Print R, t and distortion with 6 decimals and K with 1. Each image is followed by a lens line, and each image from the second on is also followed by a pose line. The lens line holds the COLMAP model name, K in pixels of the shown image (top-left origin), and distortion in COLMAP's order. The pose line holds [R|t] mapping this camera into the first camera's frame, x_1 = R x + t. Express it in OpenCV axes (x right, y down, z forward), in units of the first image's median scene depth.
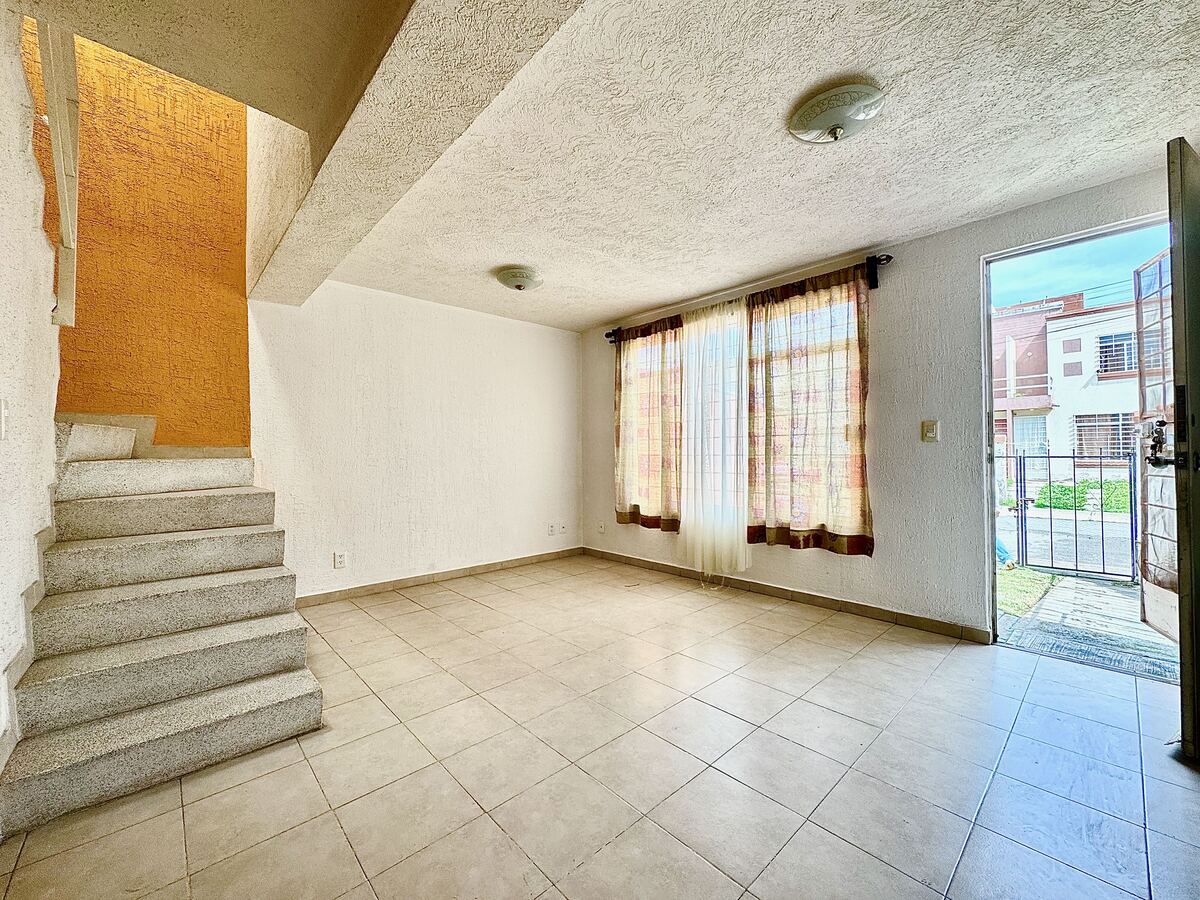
lens RADIAL K [[479.5, 0, 599.7], [0, 479.5, 447.5], [0, 0, 1]] dist [-0.002213, -0.000088]
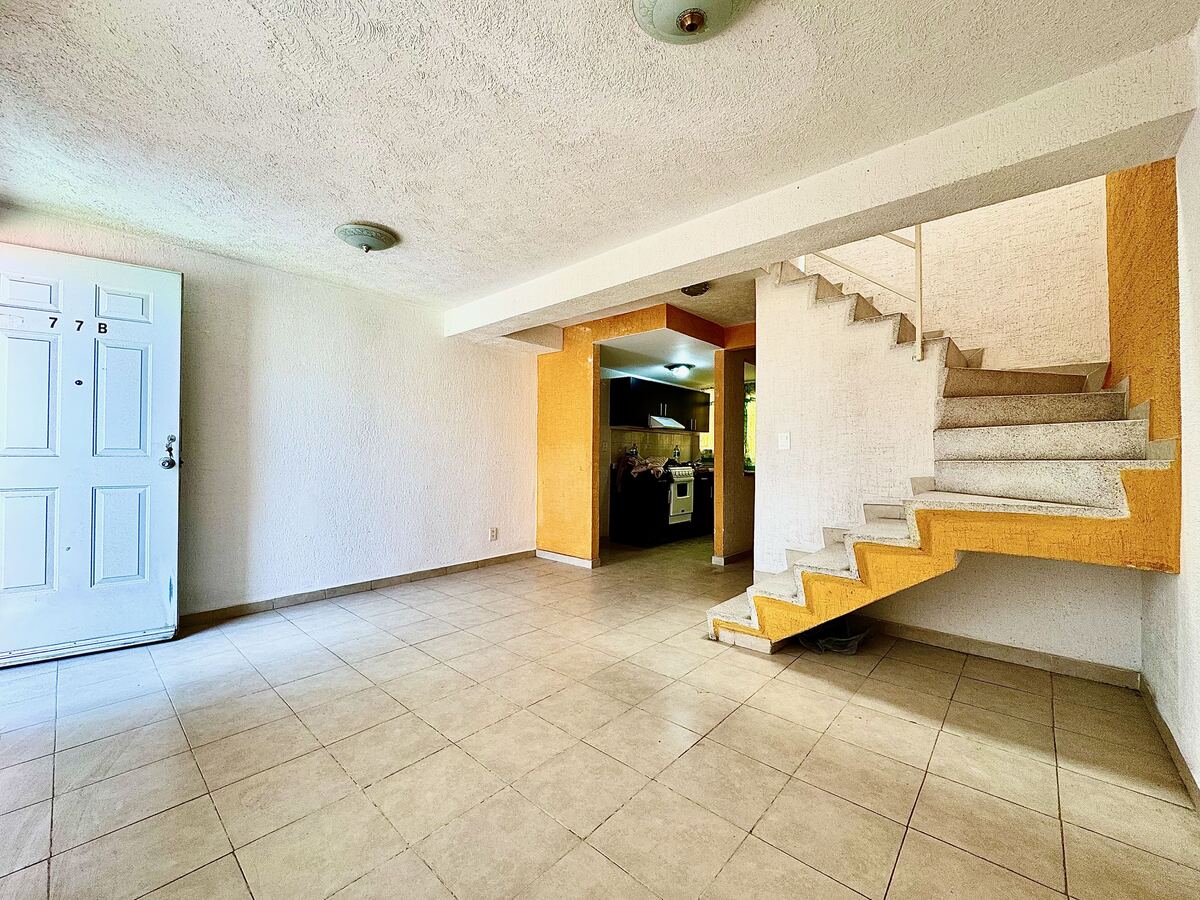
lens RADIAL K [[479.5, 0, 599.7], [0, 479.5, 454.6], [0, 0, 1]] dist [-0.002213, -0.000088]
pose [[-0.995198, 0.005833, -0.097709, -0.067356], [0.007857, 0.999762, -0.020342, 0.024726], [0.097567, -0.021012, -0.995007, 1.688533]]
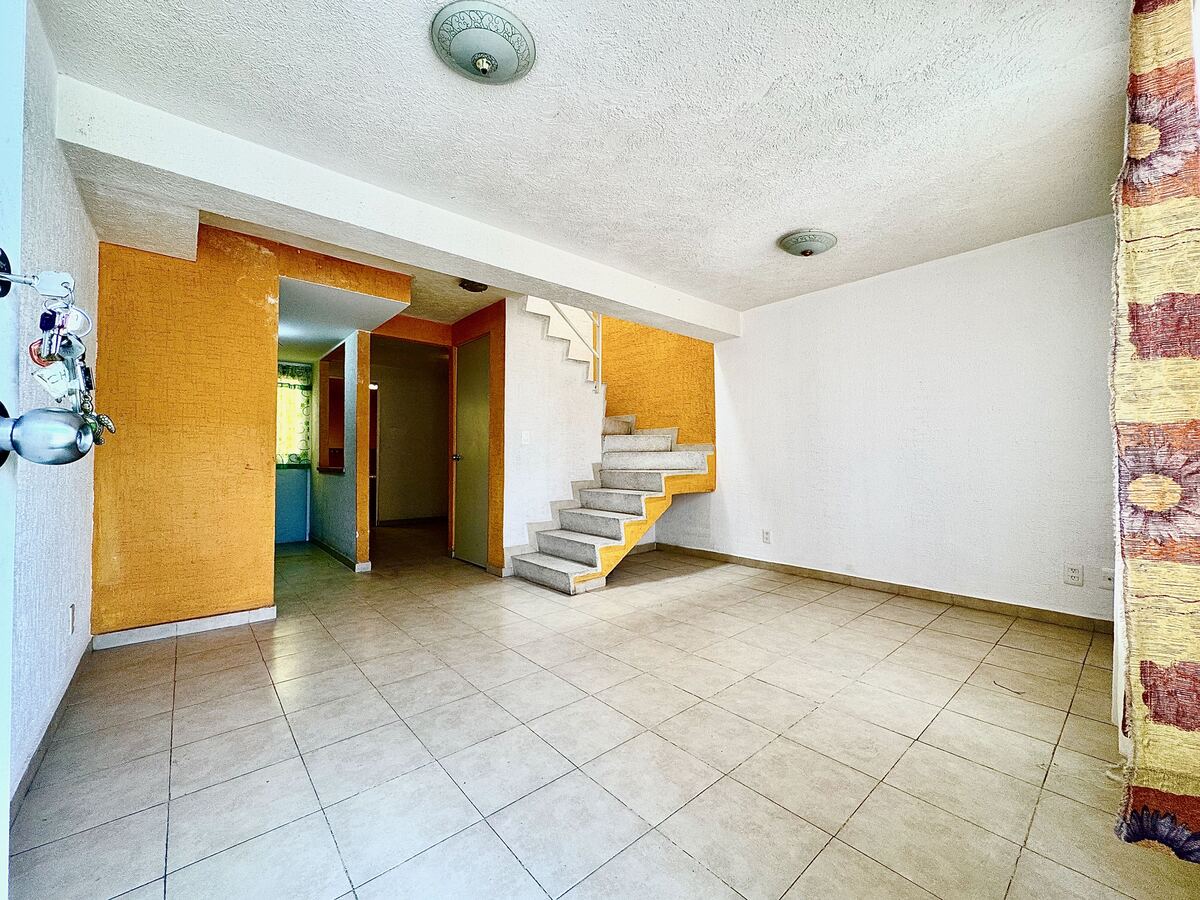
lens RADIAL K [[479.5, 0, 597.4], [0, 479.5, 449.8], [0, 0, 1]] dist [-0.002213, -0.000088]
pose [[-0.030676, -0.008185, -0.999496, 0.873067], [0.019066, 0.999780, -0.008773, 0.026878], [0.999348, -0.019326, -0.030513, 0.798259]]
